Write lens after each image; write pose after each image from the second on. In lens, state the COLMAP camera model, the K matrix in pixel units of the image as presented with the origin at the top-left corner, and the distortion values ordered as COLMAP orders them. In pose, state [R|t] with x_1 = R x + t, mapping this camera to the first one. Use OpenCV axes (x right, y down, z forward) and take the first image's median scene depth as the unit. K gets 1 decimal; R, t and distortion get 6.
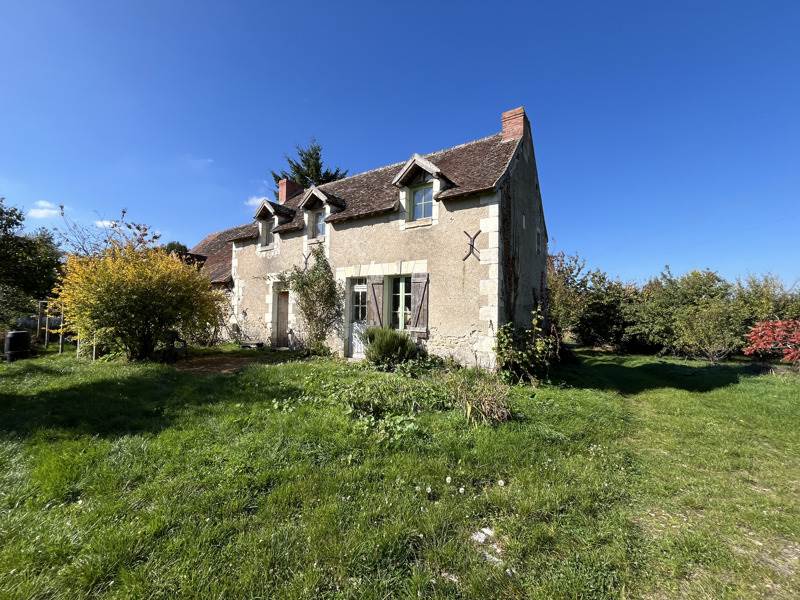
lens RADIAL K [[321.7, 0, 401.6], [0, 321.7, 291.8], [0, 0, 1]] dist [0.017166, 0.000058]
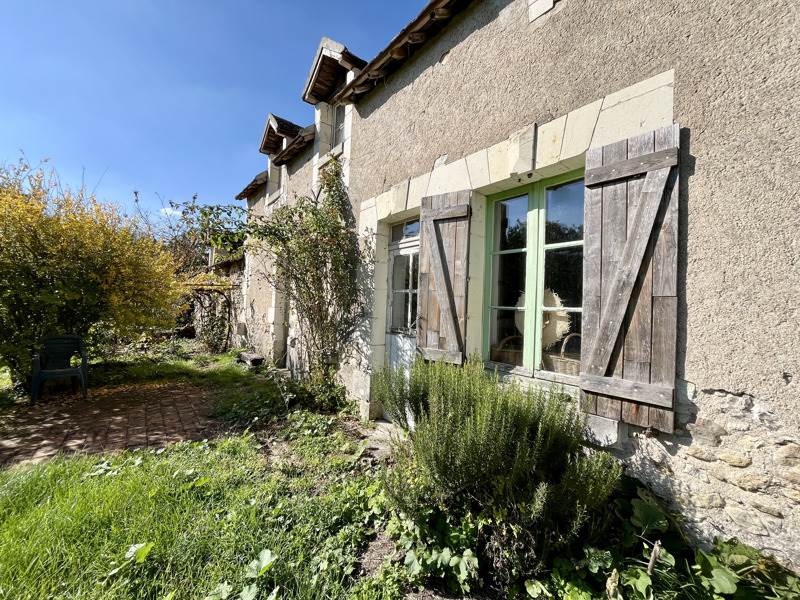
lens RADIAL K [[321.7, 0, 401.6], [0, 321.7, 291.8], [0, 0, 1]] dist [0.017166, 0.000058]
pose [[0.954394, 0.009582, -0.298397, -0.026220], [-0.011338, 0.999927, -0.004155, 0.048880], [0.298336, 0.007349, 0.954433, 0.679548]]
